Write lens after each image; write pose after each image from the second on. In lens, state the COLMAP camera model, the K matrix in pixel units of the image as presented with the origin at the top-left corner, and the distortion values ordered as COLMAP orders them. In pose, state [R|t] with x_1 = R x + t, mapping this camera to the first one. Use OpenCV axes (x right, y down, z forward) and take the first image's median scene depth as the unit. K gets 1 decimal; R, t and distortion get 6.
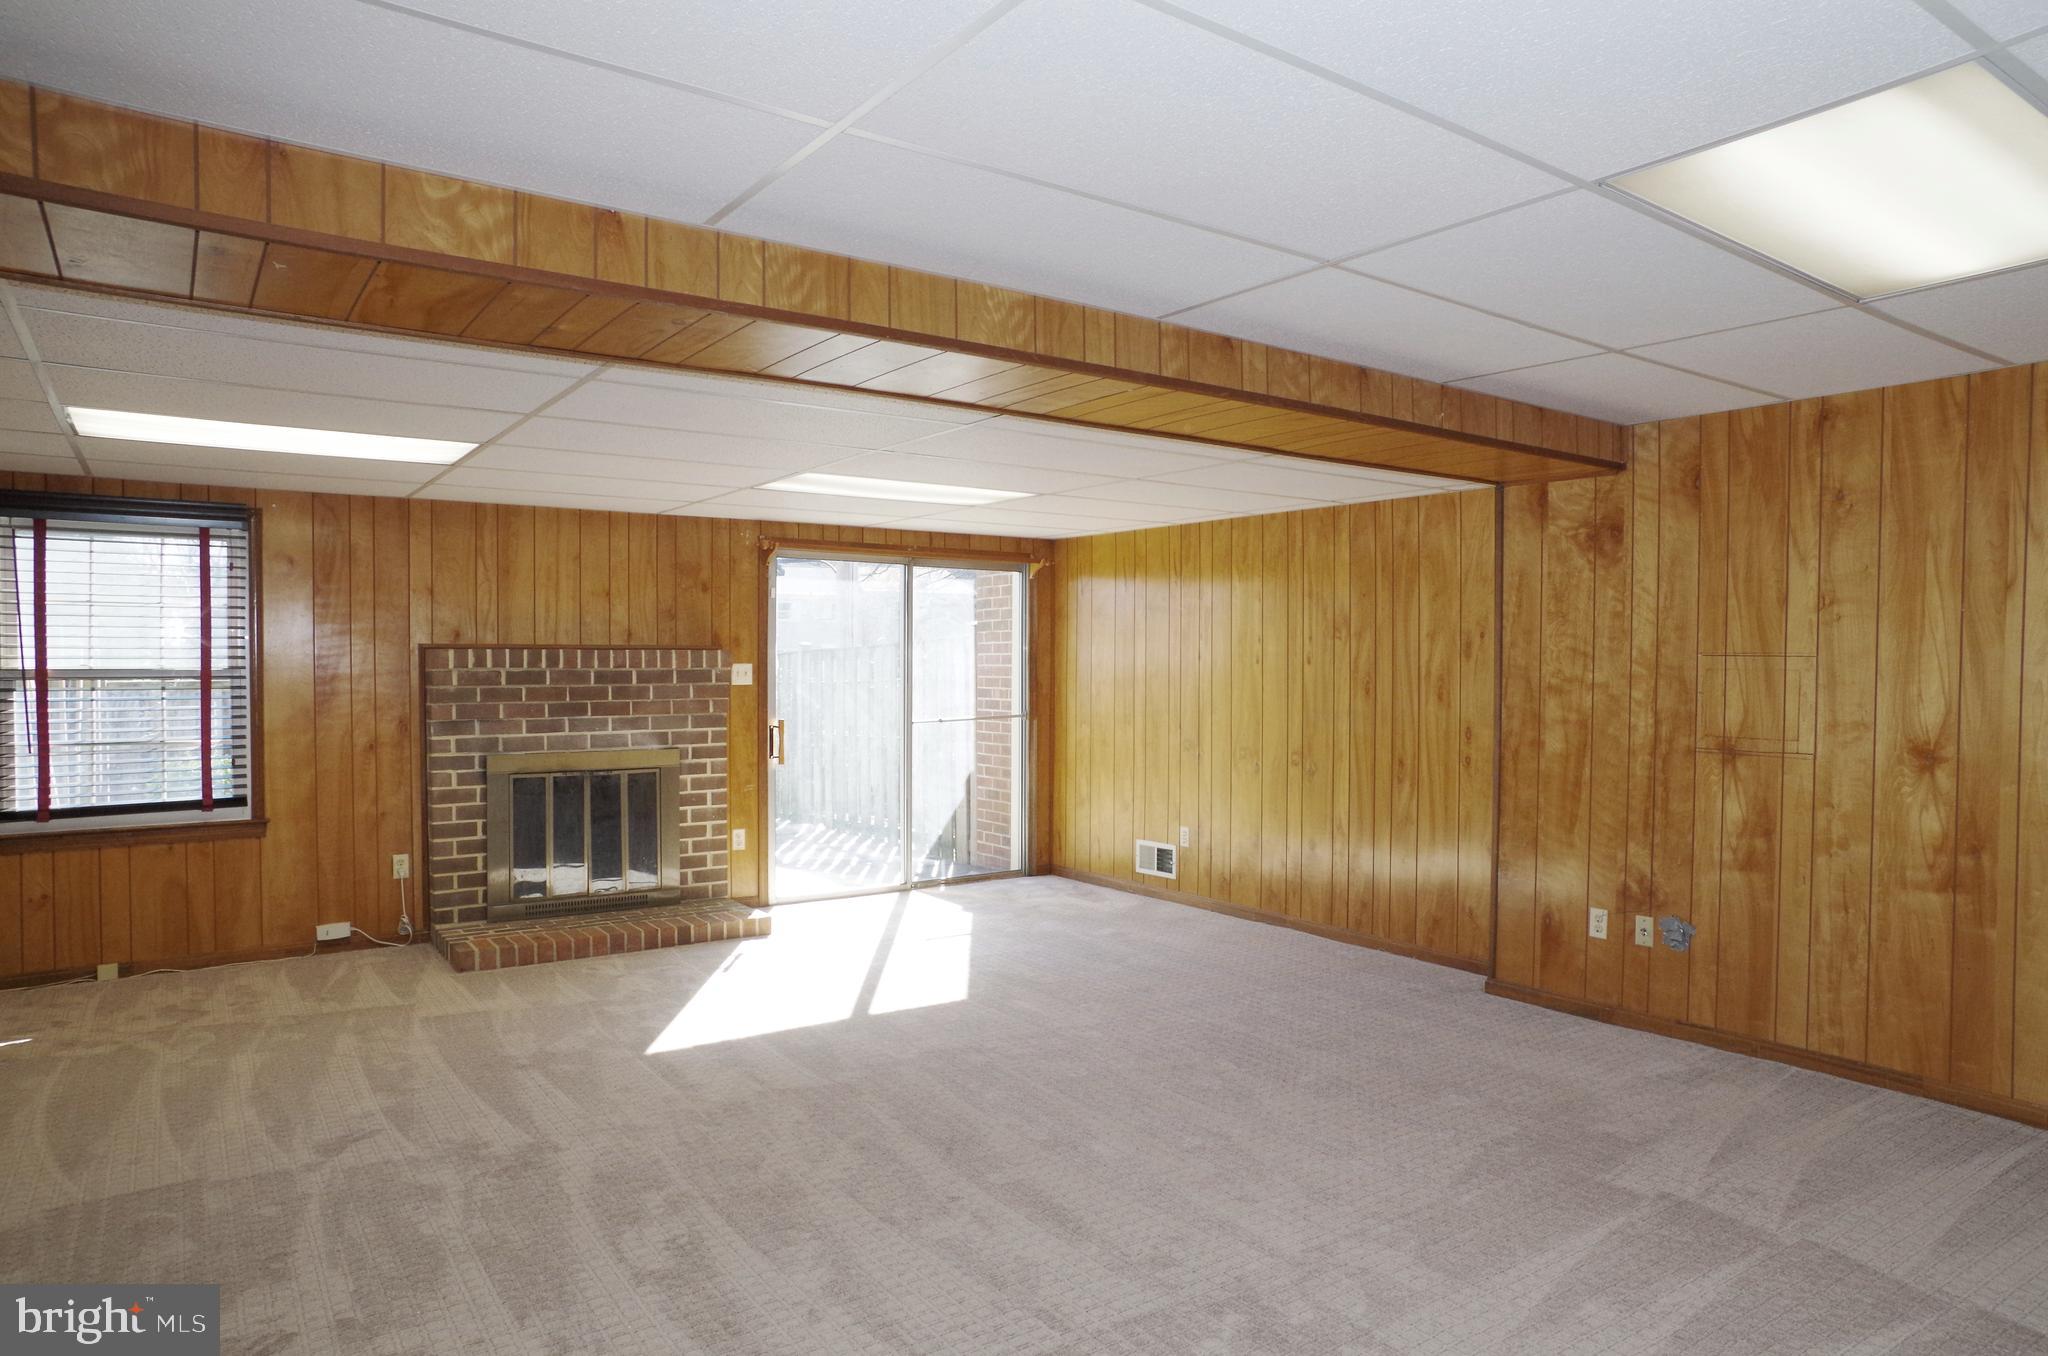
lens RADIAL K [[1268.0, 0, 1032.4], [0, 1268.0, 670.1], [0, 0, 1]] dist [-0.087349, 0.077690]
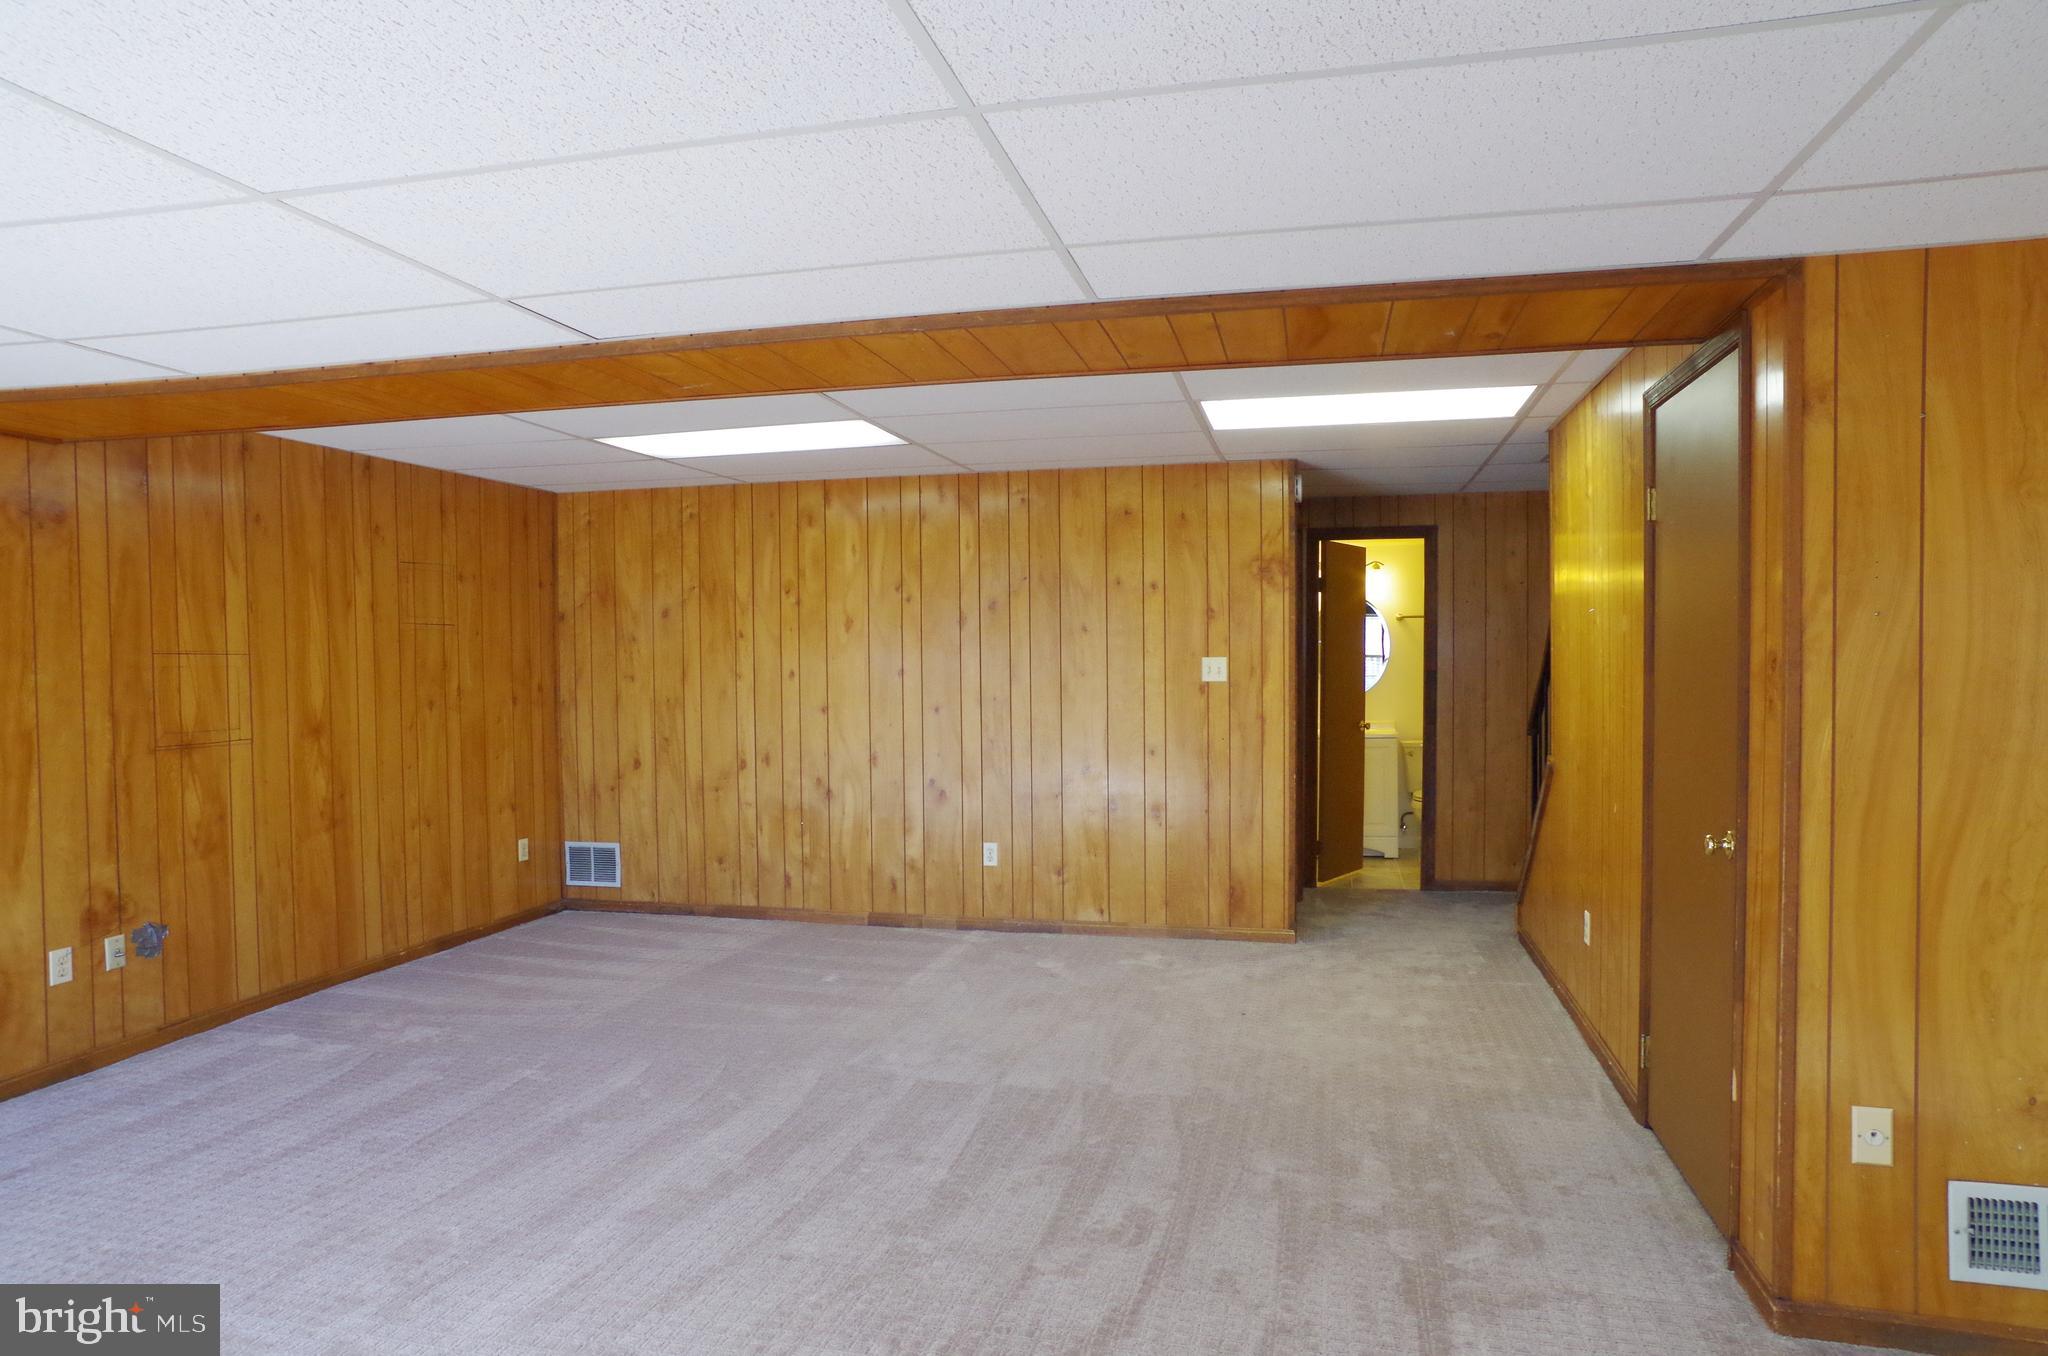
lens RADIAL K [[1268.0, 0, 1032.4], [0, 1268.0, 670.1], [0, 0, 1]] dist [-0.087349, 0.077690]
pose [[-0.643401, -0.012815, 0.765422, -0.678709], [0.006857, 0.999723, 0.022502, -0.016185], [-0.765499, 0.019726, -0.643135, 1.126548]]
